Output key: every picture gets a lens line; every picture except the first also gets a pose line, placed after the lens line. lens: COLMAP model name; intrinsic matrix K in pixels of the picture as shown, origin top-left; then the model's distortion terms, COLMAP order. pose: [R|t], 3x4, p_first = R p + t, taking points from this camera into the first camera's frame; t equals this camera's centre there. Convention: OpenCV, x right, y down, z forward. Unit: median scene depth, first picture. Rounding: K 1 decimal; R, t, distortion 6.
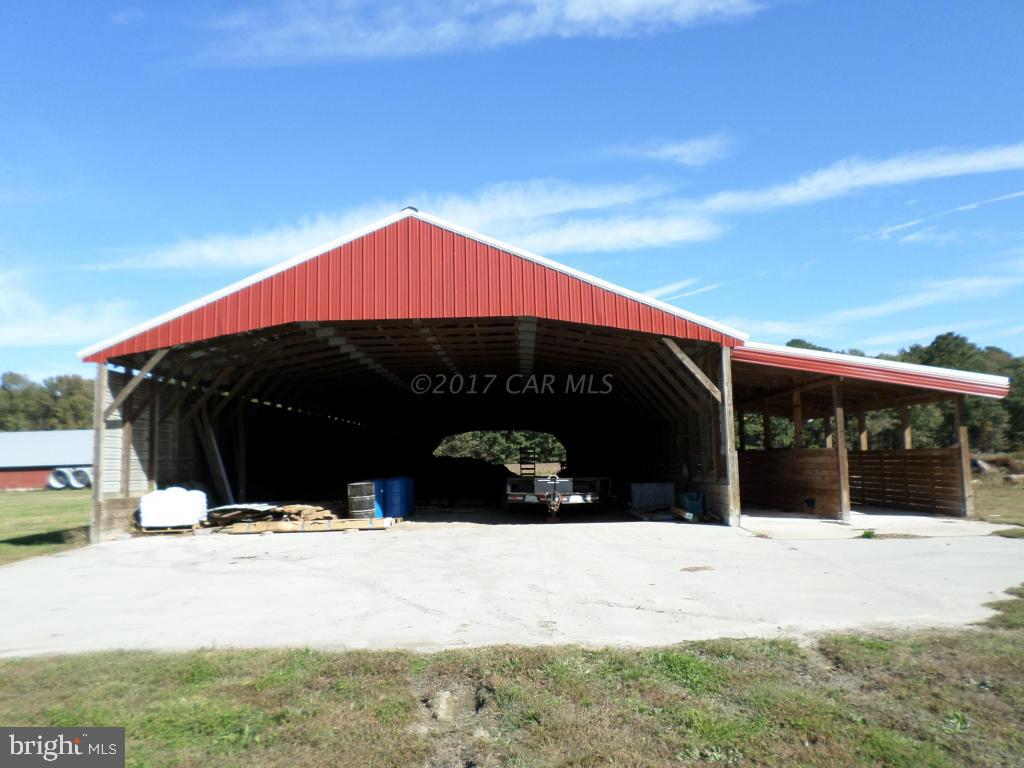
lens RADIAL K [[799.6, 0, 512.0], [0, 799.6, 384.0], [0, 0, 1]] dist [-0.004172, -0.005495]
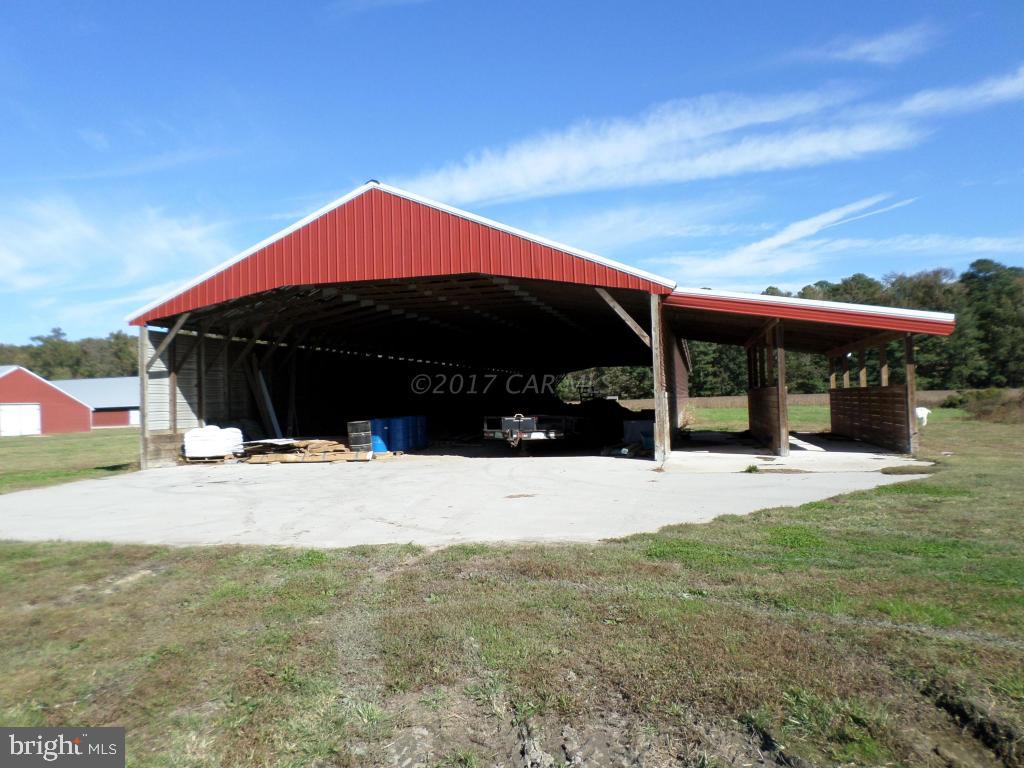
lens RADIAL K [[814.4, 0, 511.6], [0, 814.4, 390.6], [0, 0, 1]] dist [-0.006938, -0.006775]
pose [[0.975160, -0.009823, -0.221283, 0.295422], [0.029576, 0.995845, 0.086127, -0.016271], [0.219518, -0.090533, 0.971399, -0.097466]]
